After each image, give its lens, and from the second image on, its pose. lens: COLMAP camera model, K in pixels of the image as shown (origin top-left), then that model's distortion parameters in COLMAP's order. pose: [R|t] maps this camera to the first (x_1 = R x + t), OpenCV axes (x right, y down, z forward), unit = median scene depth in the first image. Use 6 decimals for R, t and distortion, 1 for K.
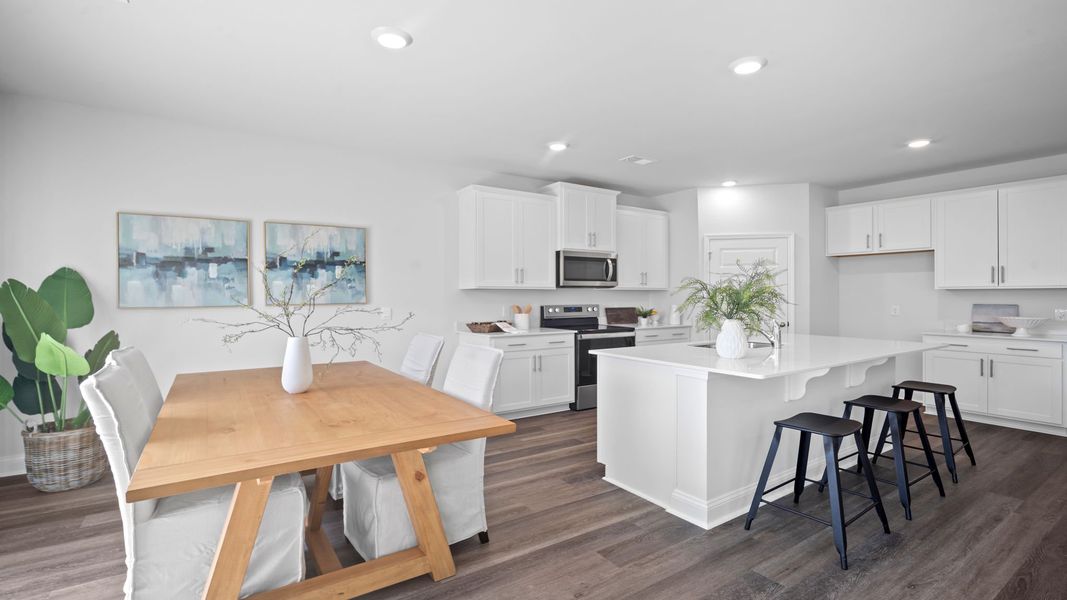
lens RADIAL K [[477.8, 0, 533.5], [0, 477.8, 300.0], [0, 0, 1]] dist [-0.018606, 0.004418]
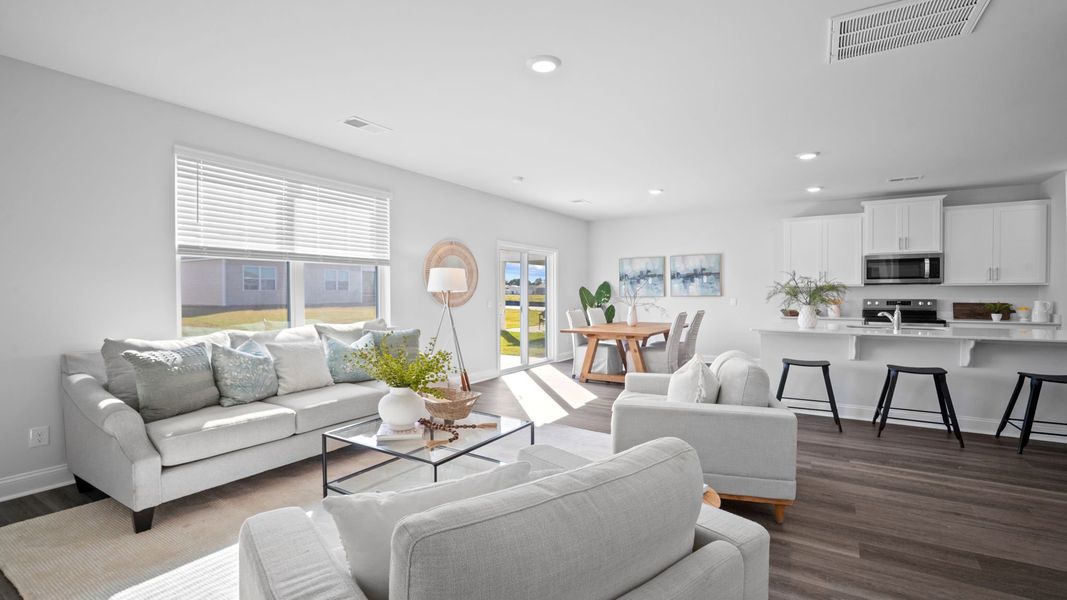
lens RADIAL K [[477.8, 0, 533.5], [0, 477.8, 300.0], [0, 0, 1]] dist [-0.018606, 0.004418]
pose [[0.405962, 0.013992, -0.913783, 1.035312], [-0.007526, 0.999900, 0.011967, 0.006701], [0.913859, 0.002019, 0.406027, -0.378386]]
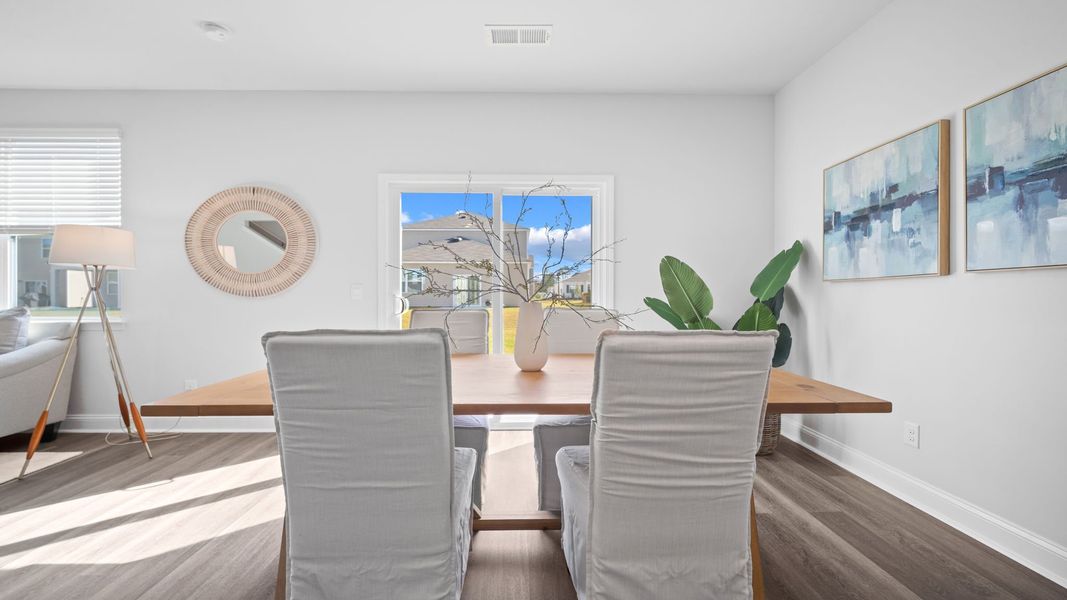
lens RADIAL K [[471.2, 0, 531.2], [0, 471.2, 300.0], [0, 0, 1]] dist [-0.012583, 0.001272]
pose [[-0.538501, 0.007752, -0.842589, 0.104560], [-0.008047, 0.999865, 0.014342, 0.035449], [0.842586, 0.014504, -0.538366, 0.814579]]
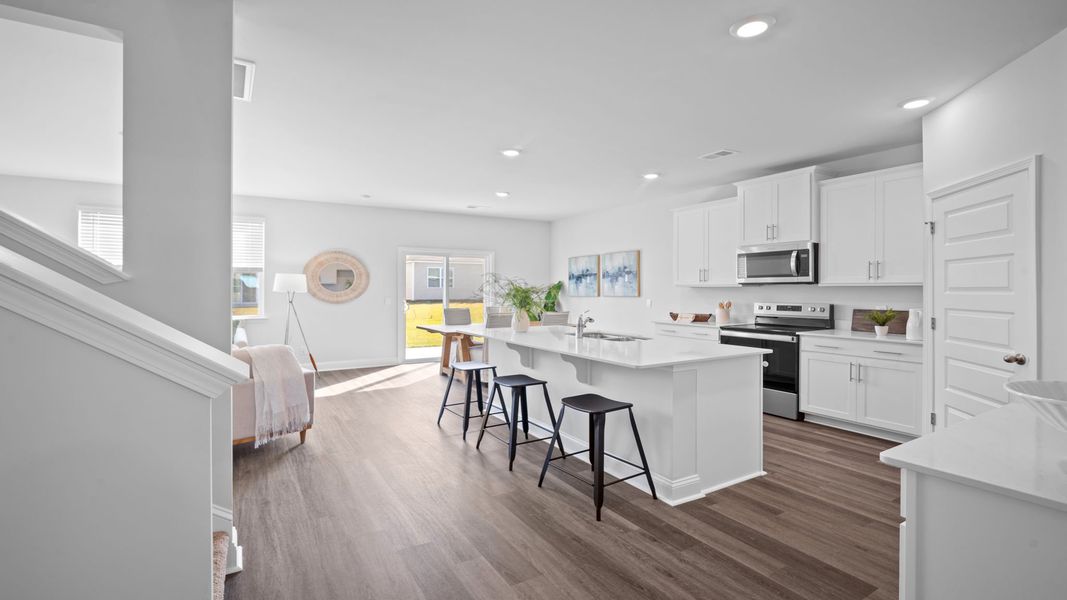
lens RADIAL K [[475.8, 0, 530.2], [0, 475.8, 290.6], [0, 0, 1]] dist [-0.006858, 0.000144]
pose [[-0.045285, 0.003471, -0.998968, 1.342846], [-0.010409, 0.999938, 0.003946, -0.016118], [0.998920, 0.010577, -0.045246, 0.731976]]
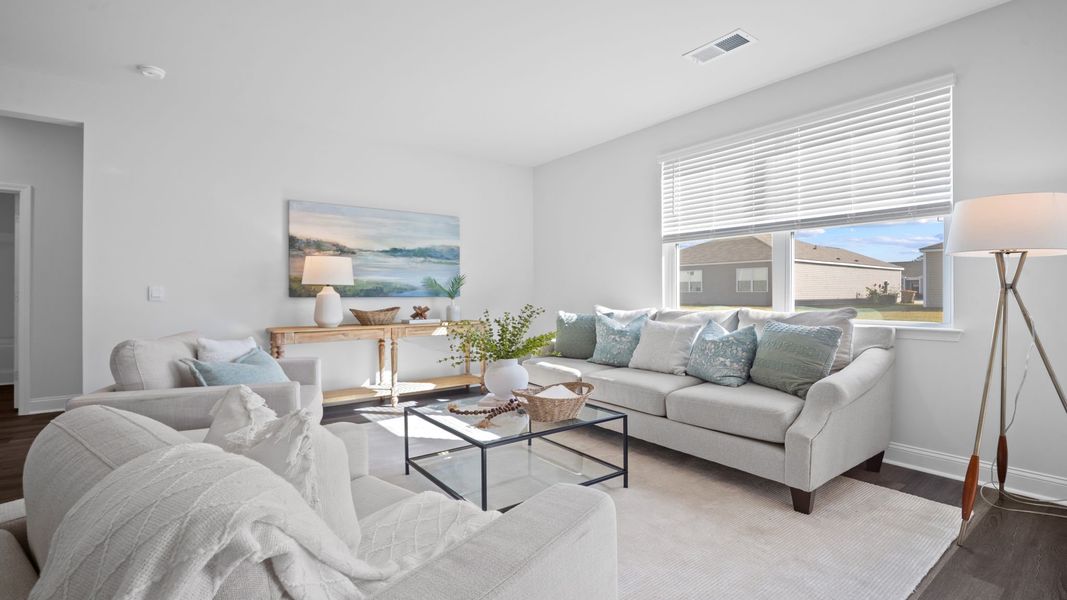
lens RADIAL K [[475.8, 0, 530.2], [0, 475.8, 290.6], [0, 0, 1]] dist [-0.006858, 0.000144]
pose [[-0.998563, 0.002219, -0.053546, 0.388225], [0.001980, 0.999988, 0.004516, 0.035496], [0.053555, 0.004403, -0.998555, 0.360400]]
